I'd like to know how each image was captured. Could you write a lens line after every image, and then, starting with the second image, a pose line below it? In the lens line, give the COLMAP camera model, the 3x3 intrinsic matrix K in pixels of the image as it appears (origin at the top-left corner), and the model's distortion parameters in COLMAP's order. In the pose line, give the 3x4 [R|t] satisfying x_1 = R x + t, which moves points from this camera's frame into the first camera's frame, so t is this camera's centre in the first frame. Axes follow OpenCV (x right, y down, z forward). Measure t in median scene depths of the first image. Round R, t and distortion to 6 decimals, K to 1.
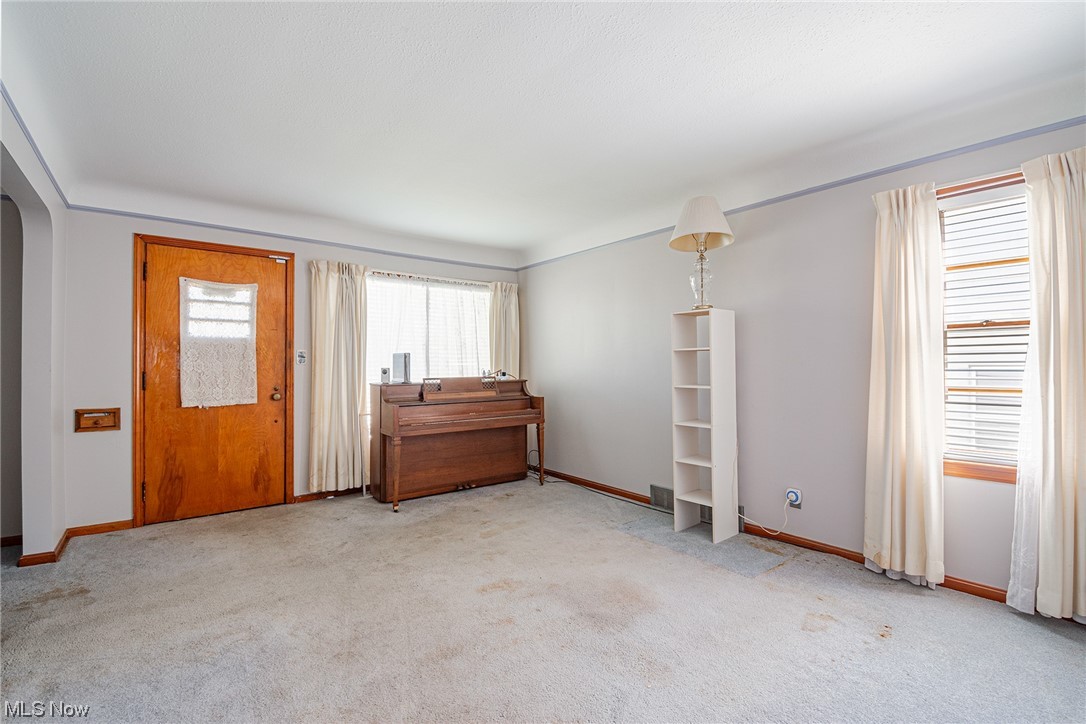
lens RADIAL K [[490.4, 0, 542.9], [0, 490.4, 358.4], [0, 0, 1]] dist [0.000791, -0.019307]
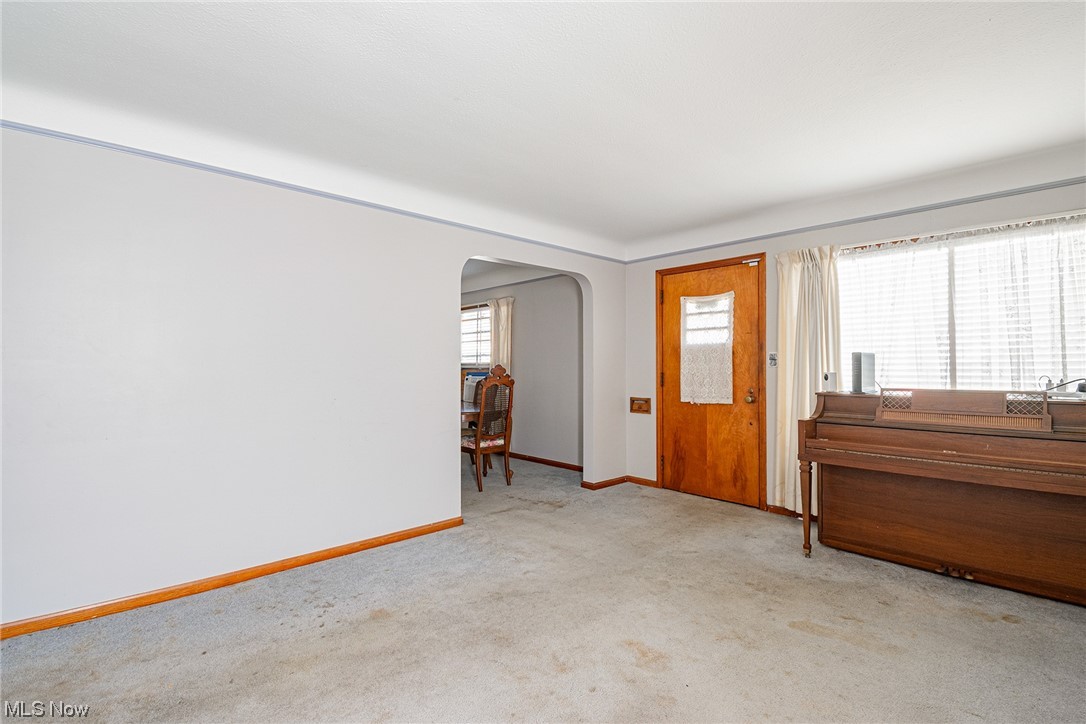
lens RADIAL K [[493.5, 0, 543.0], [0, 493.5, 362.0], [0, 0, 1]] dist [0.001627, -0.018289]
pose [[0.069114, -0.005455, -0.997594, 0.467822], [0.014152, 0.999890, -0.004488, -0.000211], [0.997508, -0.013808, 0.069184, 0.536714]]
